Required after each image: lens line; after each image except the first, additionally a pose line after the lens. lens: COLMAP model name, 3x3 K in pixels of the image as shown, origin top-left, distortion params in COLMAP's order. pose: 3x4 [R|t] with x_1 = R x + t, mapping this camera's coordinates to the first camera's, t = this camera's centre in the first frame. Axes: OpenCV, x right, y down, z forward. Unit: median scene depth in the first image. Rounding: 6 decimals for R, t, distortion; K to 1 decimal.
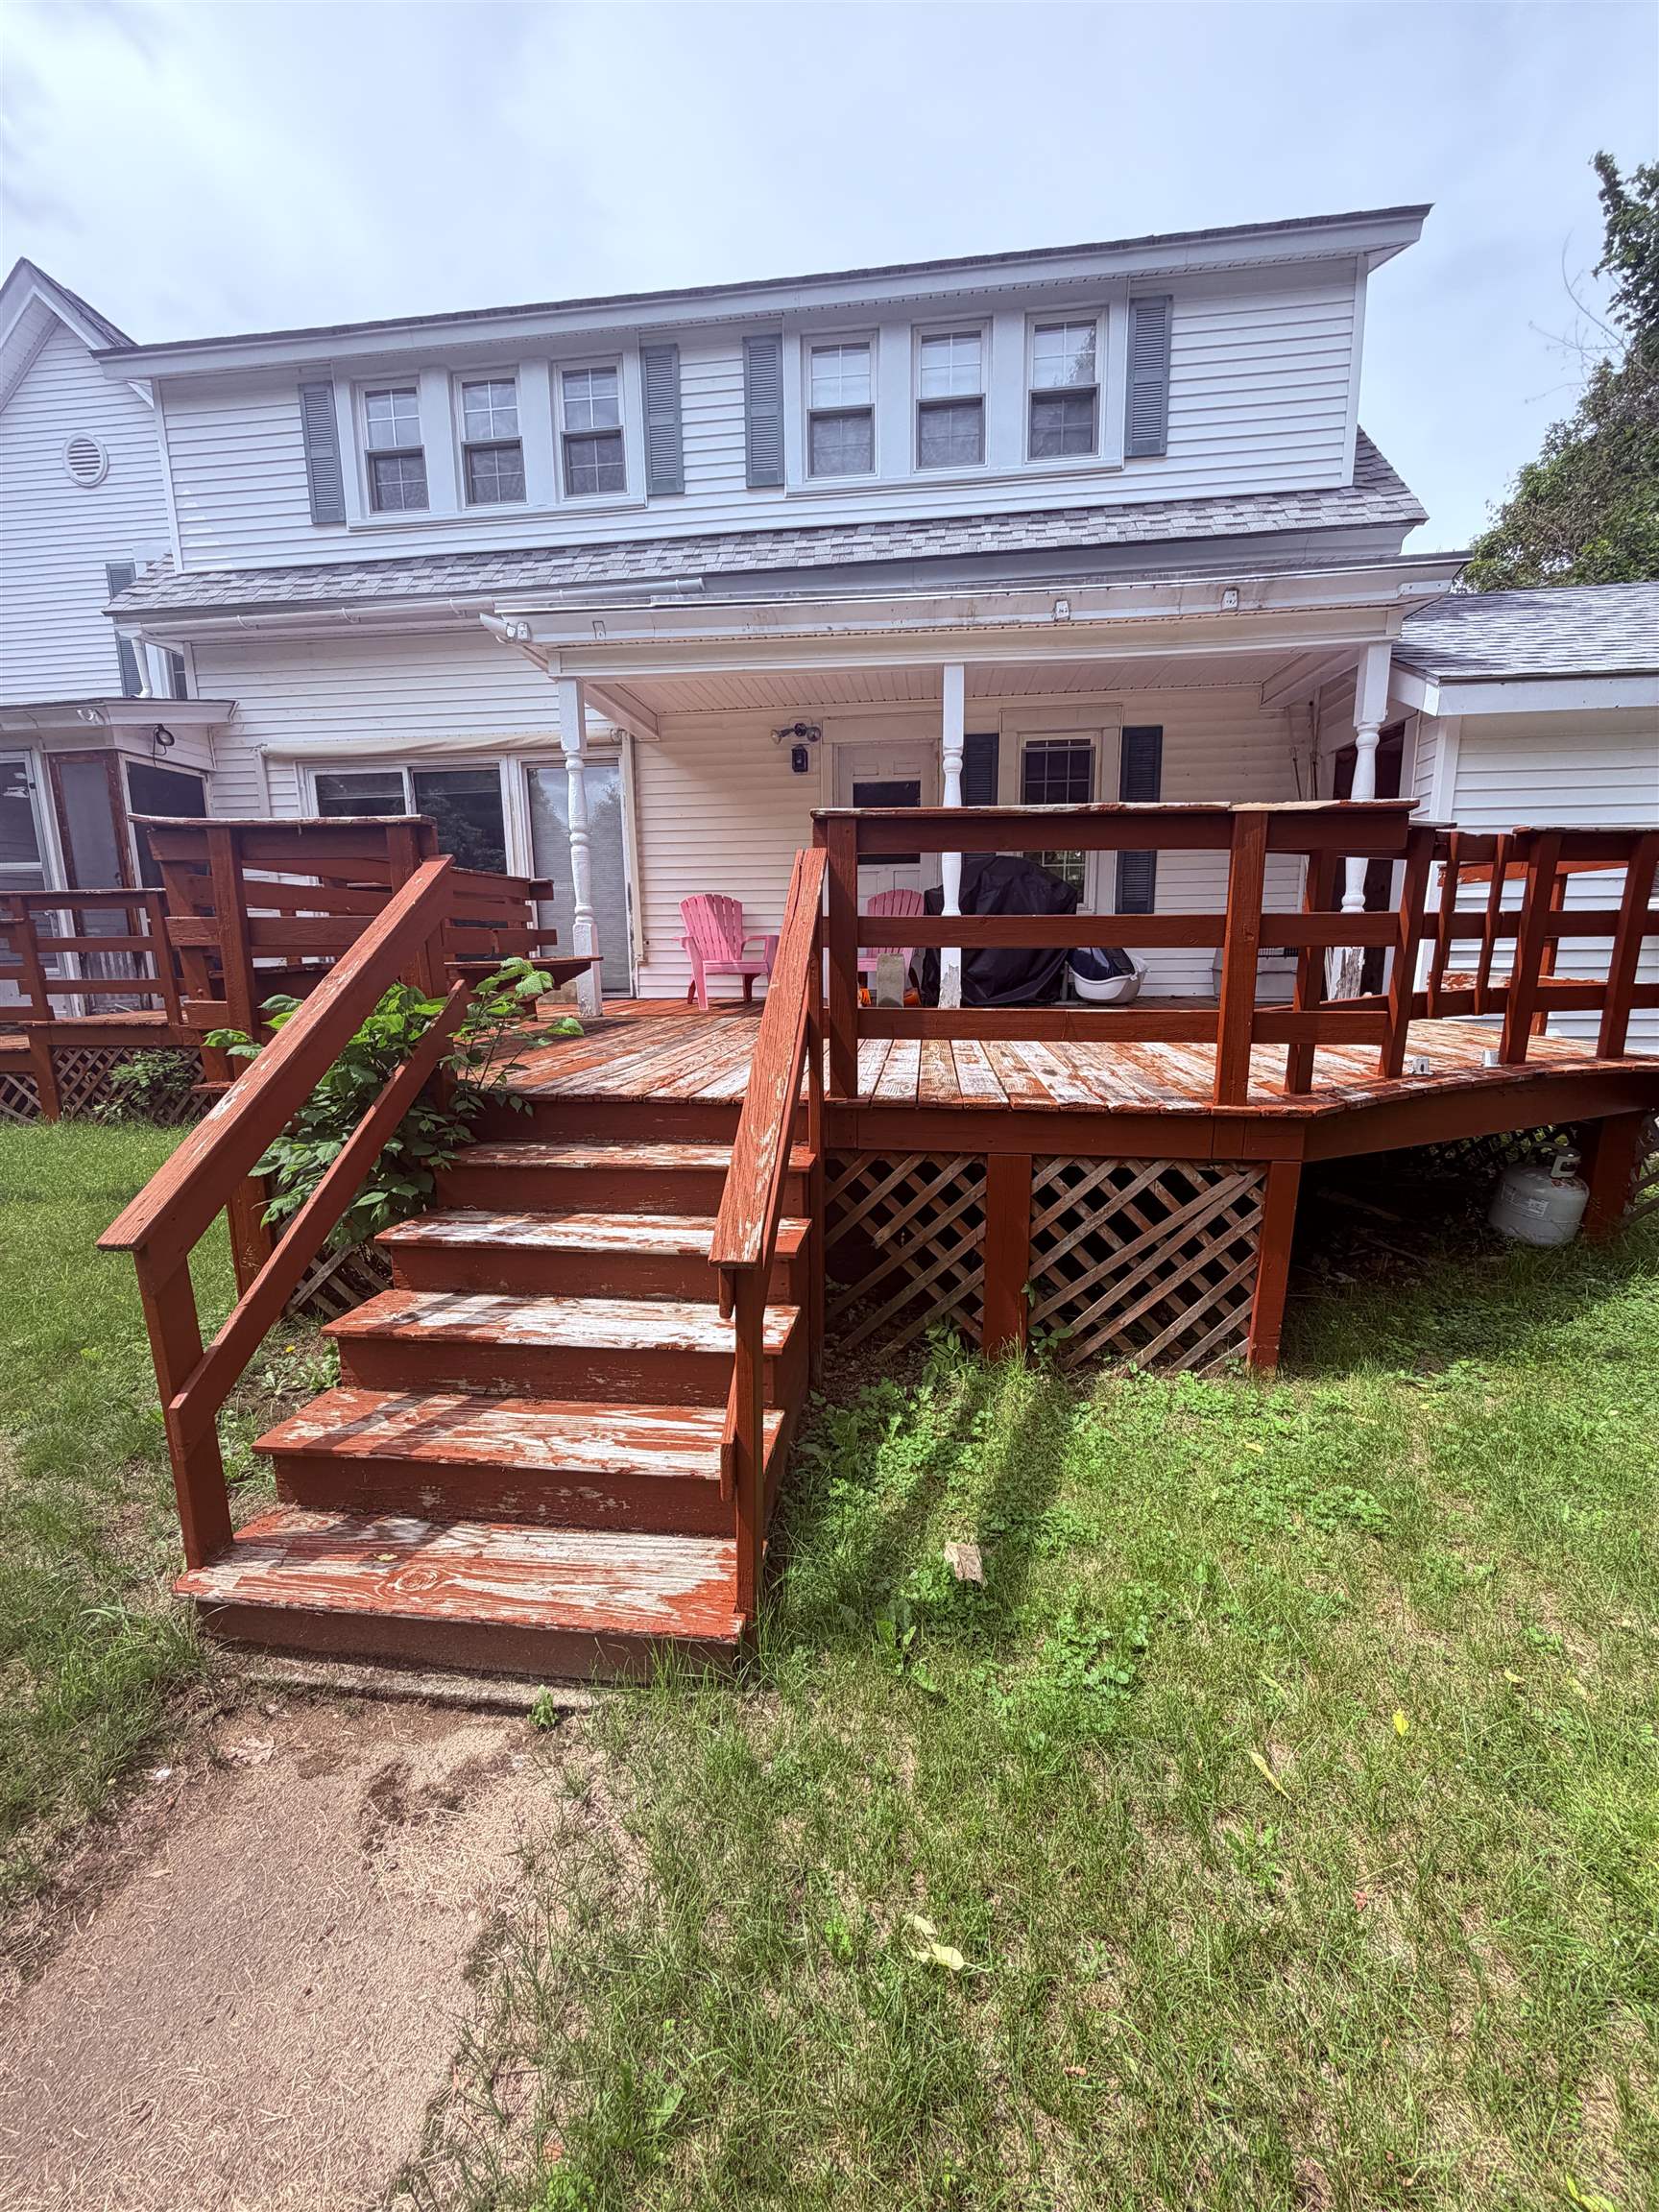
lens RADIAL K [[889.1, 0, 829.4], [0, 889.1, 1105.0], [0, 0, 1]] dist [0.001496, 0.000072]
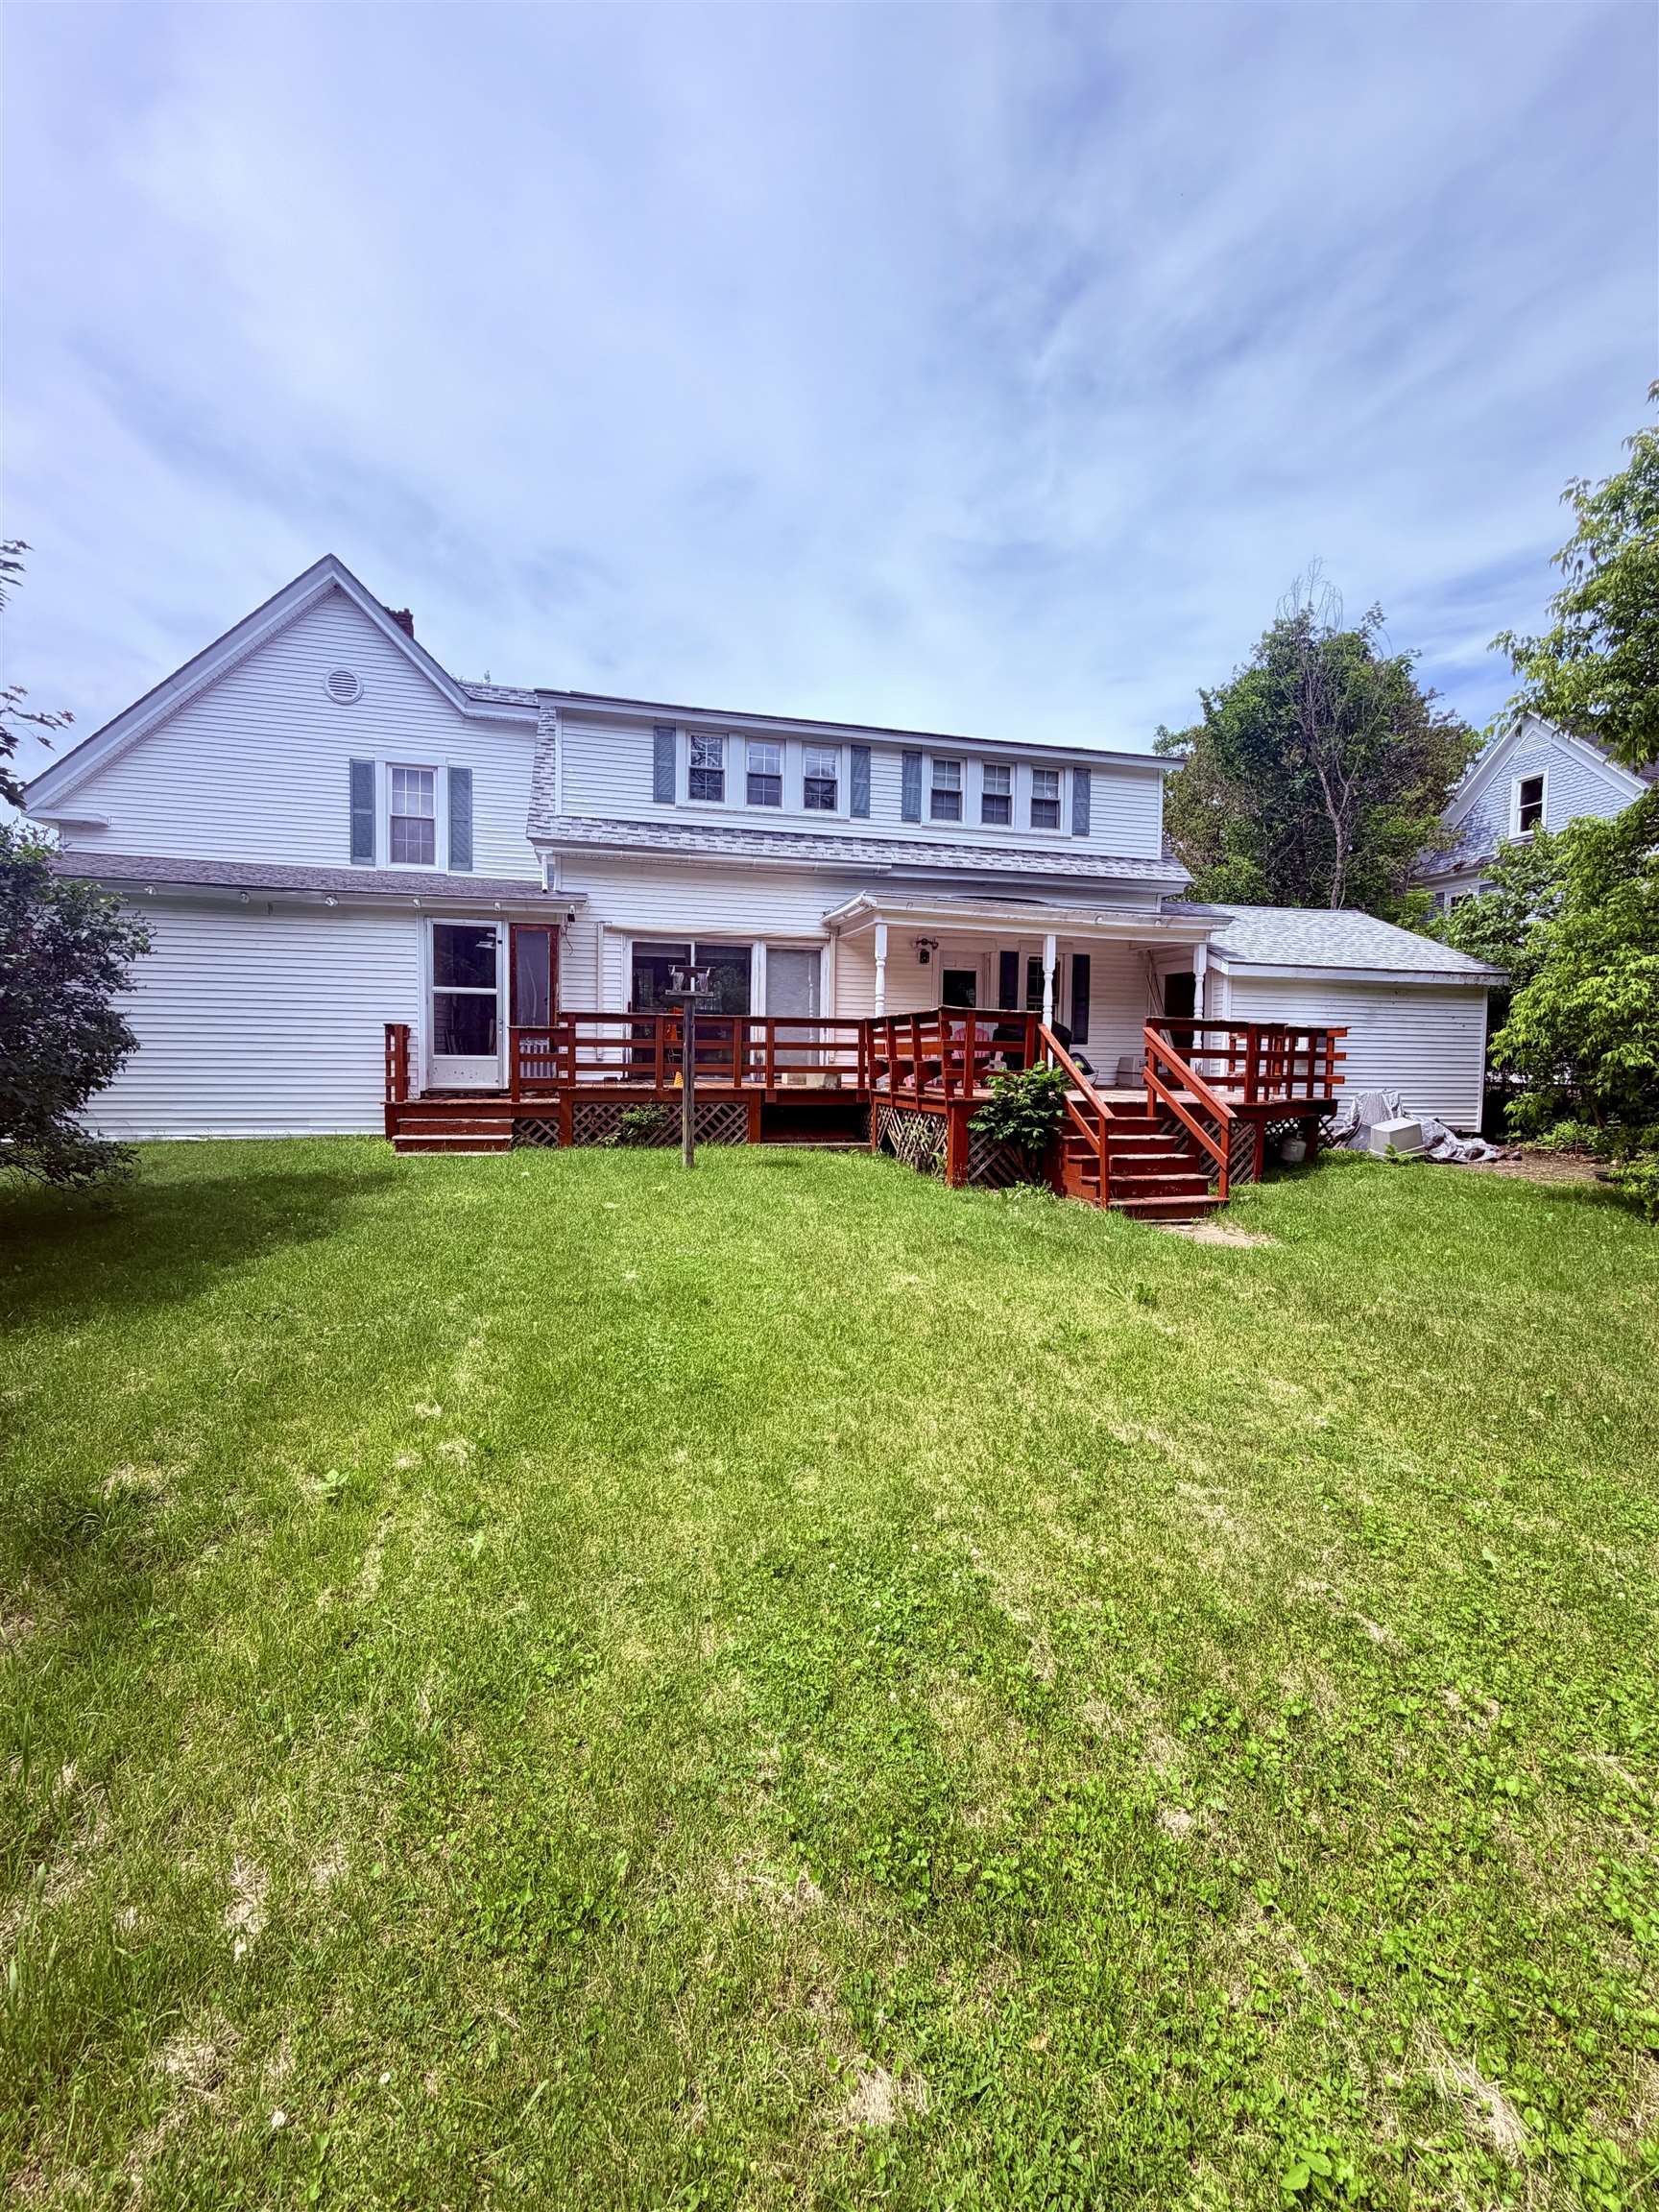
lens RADIAL K [[889.1, 0, 828.7], [0, 889.1, 1106.5], [0, 0, 1]] dist [0.001496, 0.000072]
pose [[0.930514, 0.005266, 0.366219, -0.950658], [0.038791, 0.992856, -0.112840, 0.136795], [-0.364197, 0.119205, 0.923662, -0.655631]]
